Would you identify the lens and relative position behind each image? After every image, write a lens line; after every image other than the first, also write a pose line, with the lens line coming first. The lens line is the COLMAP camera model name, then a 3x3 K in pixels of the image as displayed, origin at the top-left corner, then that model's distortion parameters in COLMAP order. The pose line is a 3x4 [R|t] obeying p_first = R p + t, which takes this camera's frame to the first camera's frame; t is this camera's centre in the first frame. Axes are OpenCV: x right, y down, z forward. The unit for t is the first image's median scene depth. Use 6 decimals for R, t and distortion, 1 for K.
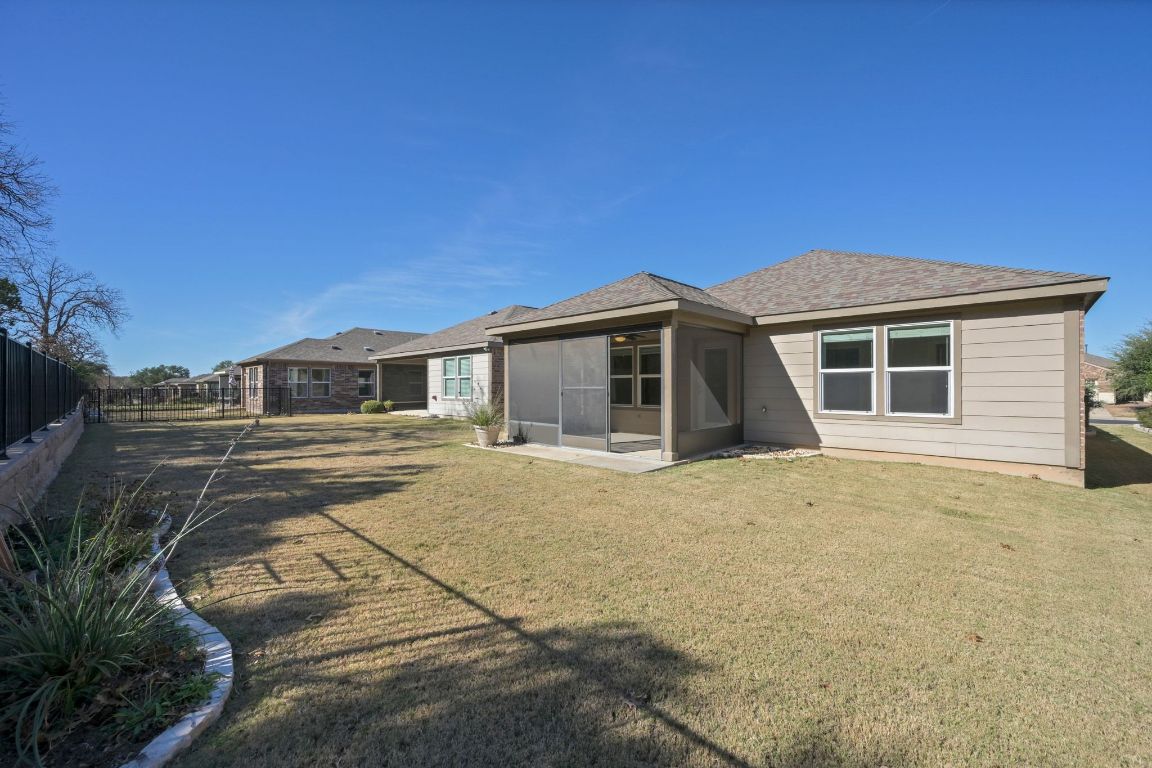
lens RADIAL K [[459.1, 0, 580.3], [0, 459.1, 386.3], [0, 0, 1]] dist [-0.001437, -0.000266]
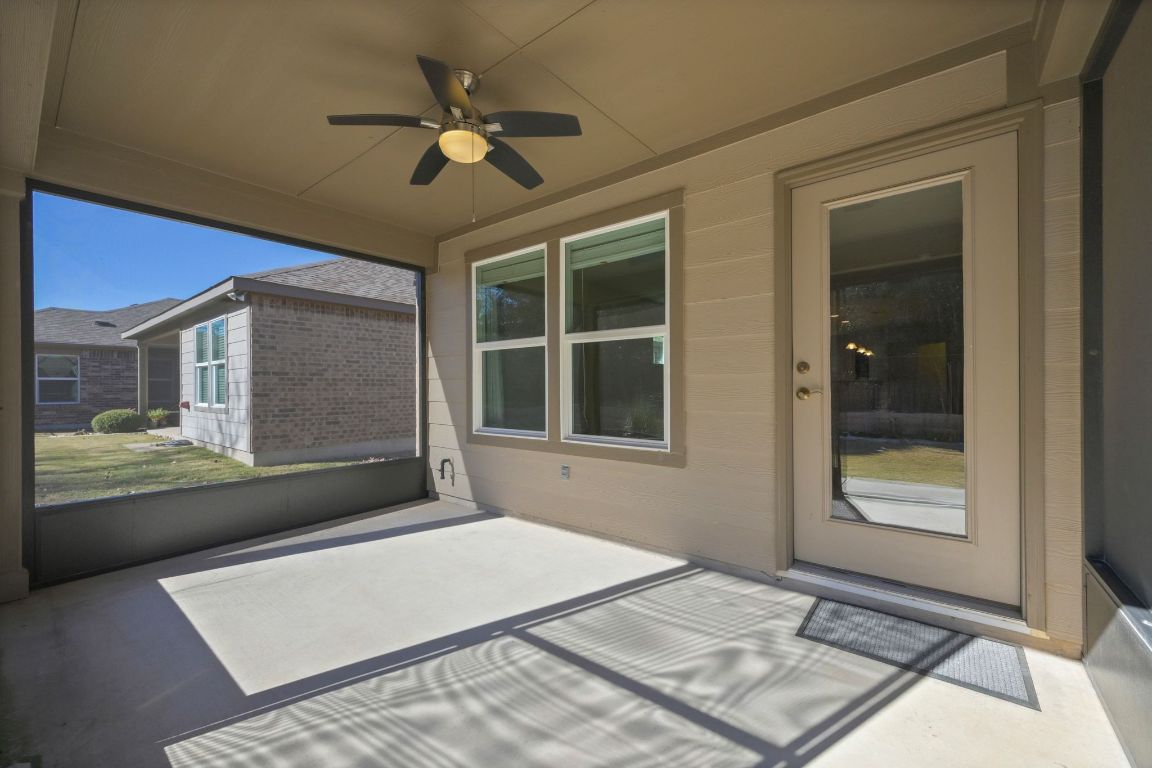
lens RADIAL K [[459.1, 0, 578.1], [0, 459.1, 386.2], [0, 0, 1]] dist [-0.001437, -0.000266]
pose [[0.994795, -0.004556, 0.101795, 0.089878], [0.004599, 0.999989, -0.000189, 0.007950], [-0.101793, 0.000656, 0.994805, 0.596363]]
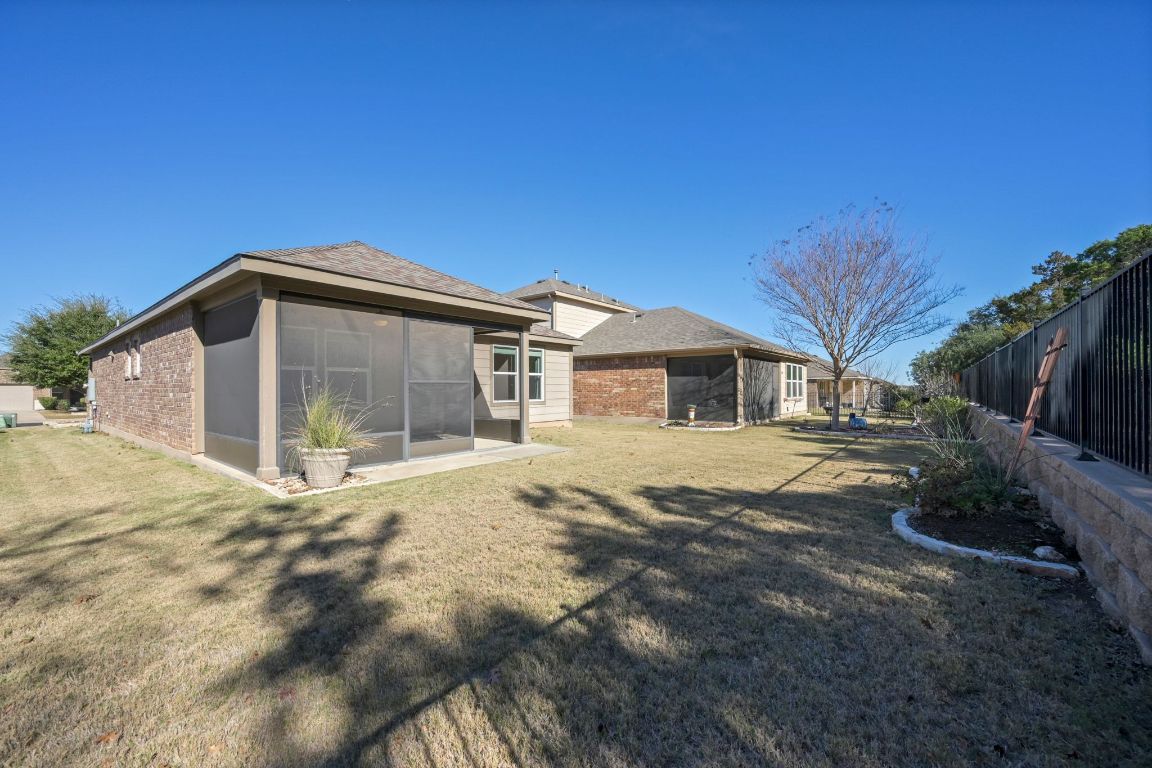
lens RADIAL K [[459.1, 0, 578.3], [0, 459.1, 386.4], [0, 0, 1]] dist [-0.001437, -0.000266]
pose [[-0.095692, 0.003665, 0.995404, -0.832815], [-0.002210, 0.999990, -0.003895, 0.012729], [-0.995409, -0.002572, -0.095683, 0.801463]]
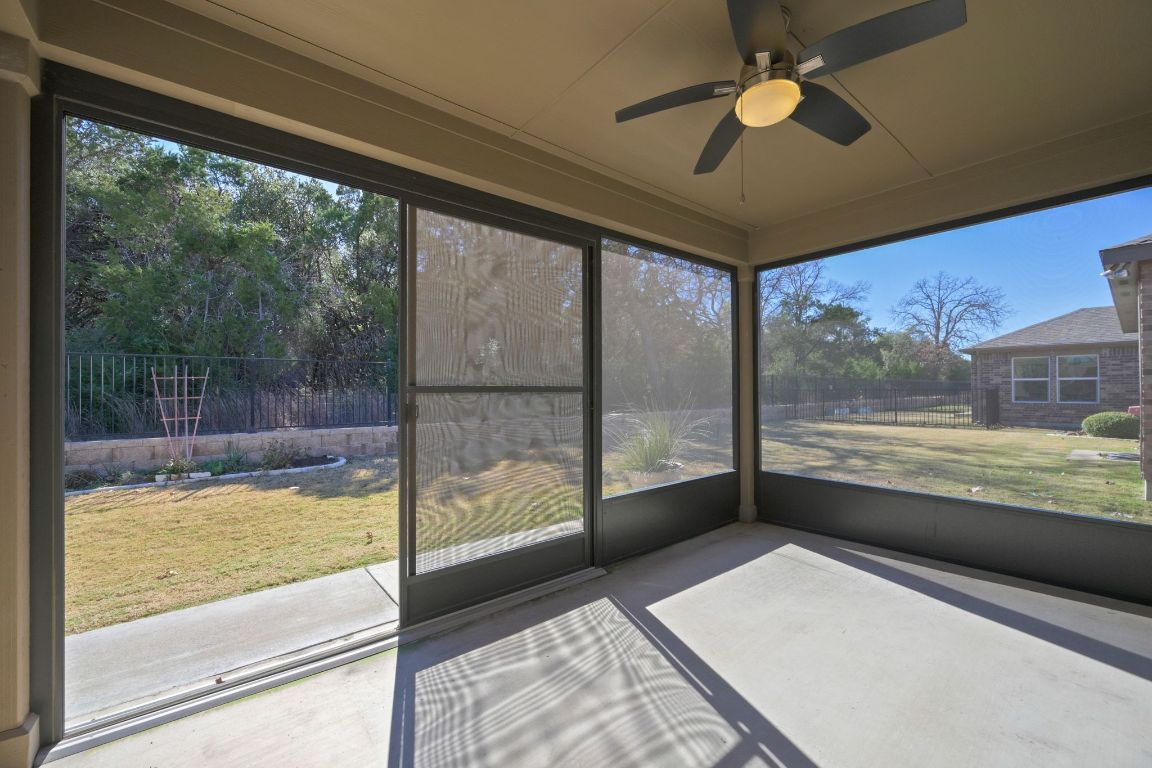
lens RADIAL K [[459.1, 0, 576.6], [0, 459.1, 385.9], [0, 0, 1]] dist [-0.001437, -0.000266]
pose [[-0.104055, -0.006657, -0.994549, 0.194828], [0.005258, 0.999960, -0.007243, 0.003740], [0.994558, -0.005983, -0.104016, 0.715828]]
